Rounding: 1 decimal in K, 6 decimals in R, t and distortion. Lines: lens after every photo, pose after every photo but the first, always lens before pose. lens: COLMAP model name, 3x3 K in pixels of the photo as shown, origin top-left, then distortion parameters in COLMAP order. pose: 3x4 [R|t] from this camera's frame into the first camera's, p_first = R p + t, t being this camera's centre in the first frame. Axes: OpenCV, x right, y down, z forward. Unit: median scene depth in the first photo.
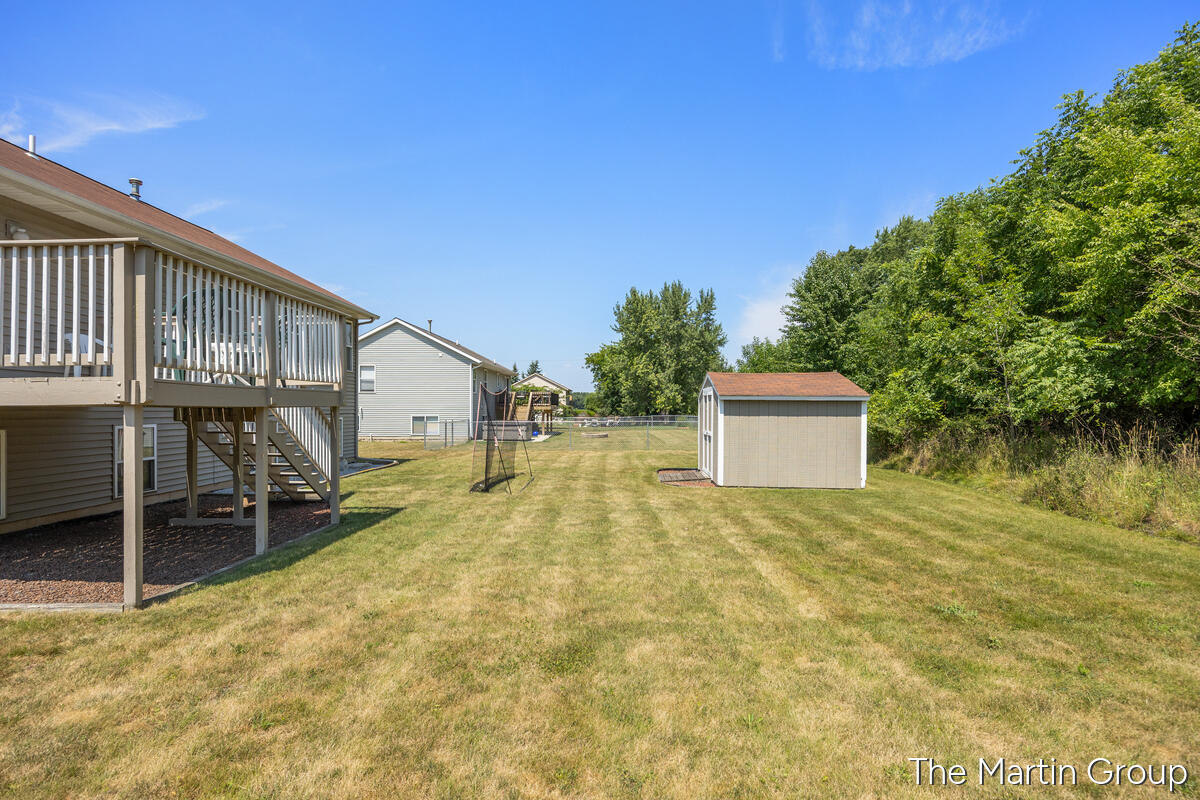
lens RADIAL K [[610.0, 0, 600.0], [0, 610.0, 400.0], [0, 0, 1]] dist [-0.000415, -0.000423]
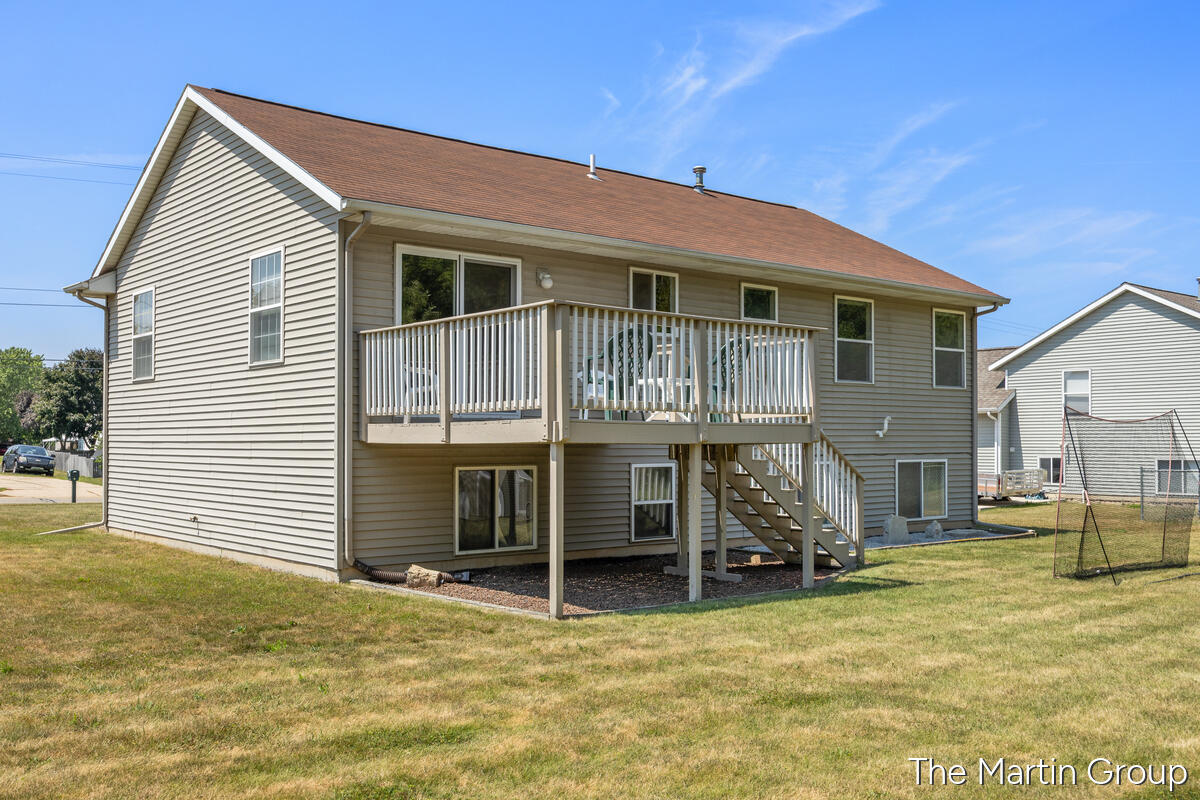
lens RADIAL K [[1132.8, 0, 600.0], [0, 1132.8, 400.0], [0, 0, 1]] dist [0.002732, 0.000444]
pose [[0.666842, -0.028599, -0.744650, 0.646079], [0.009380, 0.999506, -0.029987, -0.005519], [0.745140, 0.013012, 0.666781, -0.267910]]
